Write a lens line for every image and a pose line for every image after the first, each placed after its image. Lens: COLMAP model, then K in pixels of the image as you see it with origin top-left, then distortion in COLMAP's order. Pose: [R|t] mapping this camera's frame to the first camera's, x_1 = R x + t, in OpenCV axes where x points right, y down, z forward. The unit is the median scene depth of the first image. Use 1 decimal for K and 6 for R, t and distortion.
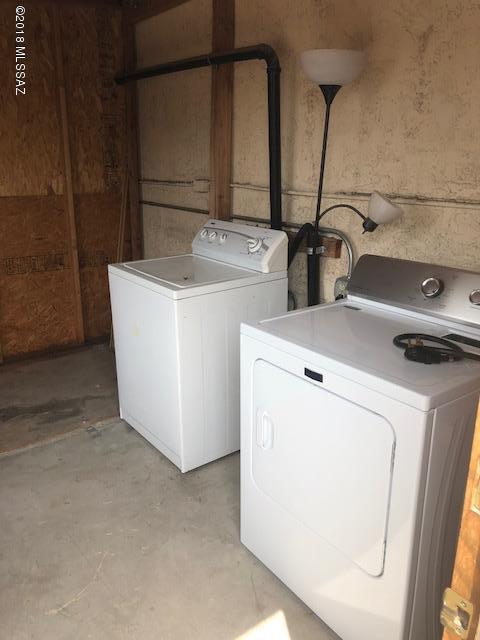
lens RADIAL K [[523.5, 0, 239.8], [0, 523.5, 321.5], [0, 0, 1]] dist [0.024875, -0.011118]
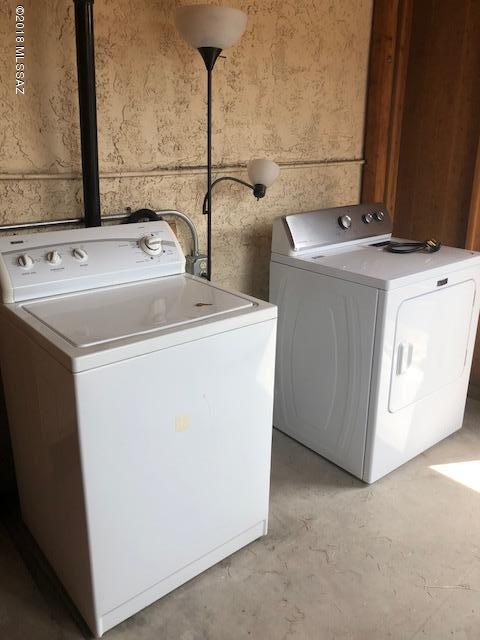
lens RADIAL K [[523.5, 0, 239.5], [0, 523.5, 316.8], [0, 0, 1]] dist [0.024875, -0.011118]
pose [[-0.043105, -0.329085, 0.943316, -0.841165], [0.299308, 0.896572, 0.326455, -0.308382], [-0.953182, 0.296414, 0.059852, 1.015155]]
